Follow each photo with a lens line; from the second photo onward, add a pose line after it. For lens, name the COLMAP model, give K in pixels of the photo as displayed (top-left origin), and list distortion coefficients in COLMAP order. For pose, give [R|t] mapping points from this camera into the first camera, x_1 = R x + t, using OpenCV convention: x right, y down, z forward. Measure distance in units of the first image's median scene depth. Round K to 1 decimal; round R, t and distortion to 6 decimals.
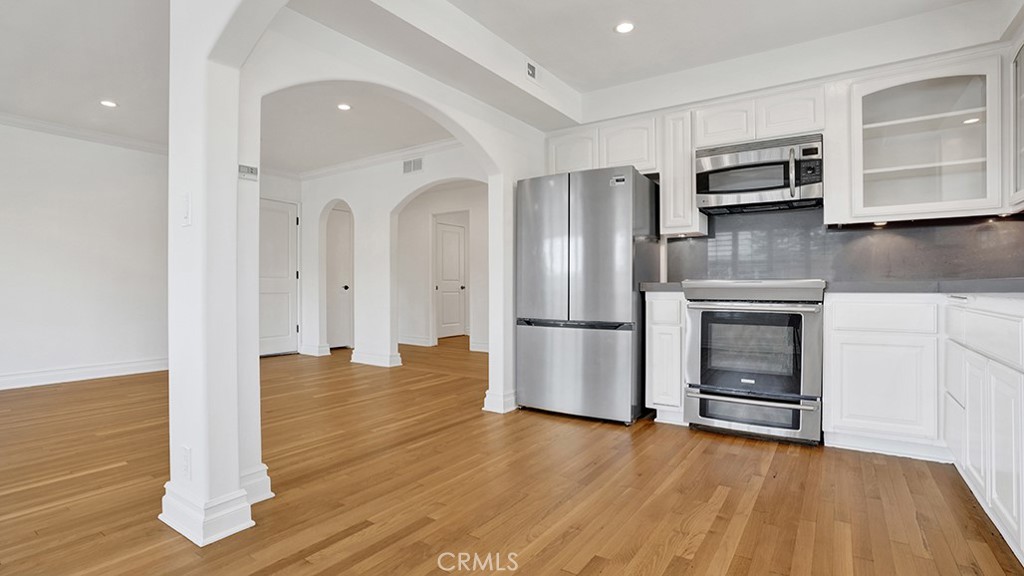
lens RADIAL K [[495.6, 0, 516.5], [0, 495.6, 289.3], [0, 0, 1]] dist [-0.034669, 0.010535]
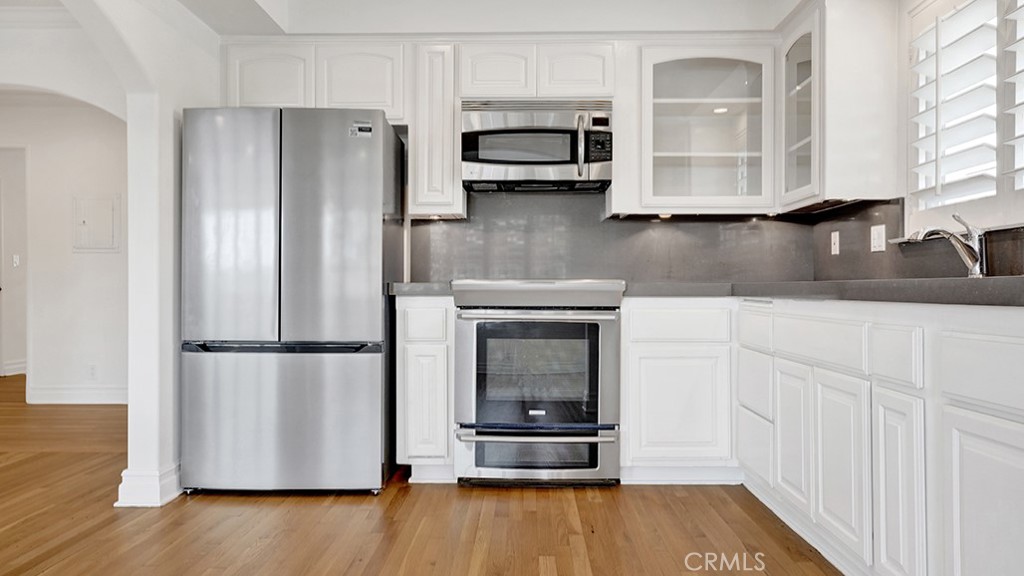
lens RADIAL K [[708.7, 0, 516.3], [0, 708.7, 289.3], [0, 0, 1]] dist [-0.005976, 0.021296]
pose [[0.839656, 0.003442, 0.543107, -0.141337], [-0.001047, 0.999988, -0.004719, 0.000559], [-0.543117, 0.003394, 0.839650, 0.085320]]
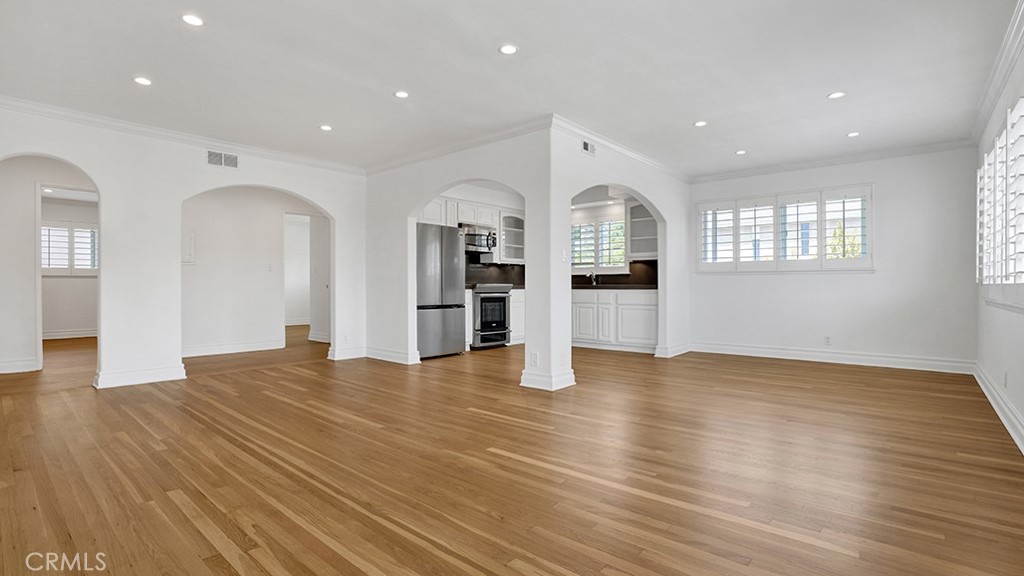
lens RADIAL K [[495.6, 0, 511.9], [0, 495.6, 287.5], [0, 0, 1]] dist [-0.034669, 0.010535]
pose [[0.116586, -0.001717, 0.993179, -1.840190], [0.001847, 0.999997, 0.001512, -0.005150], [-0.993179, 0.001658, 0.116588, 0.566254]]
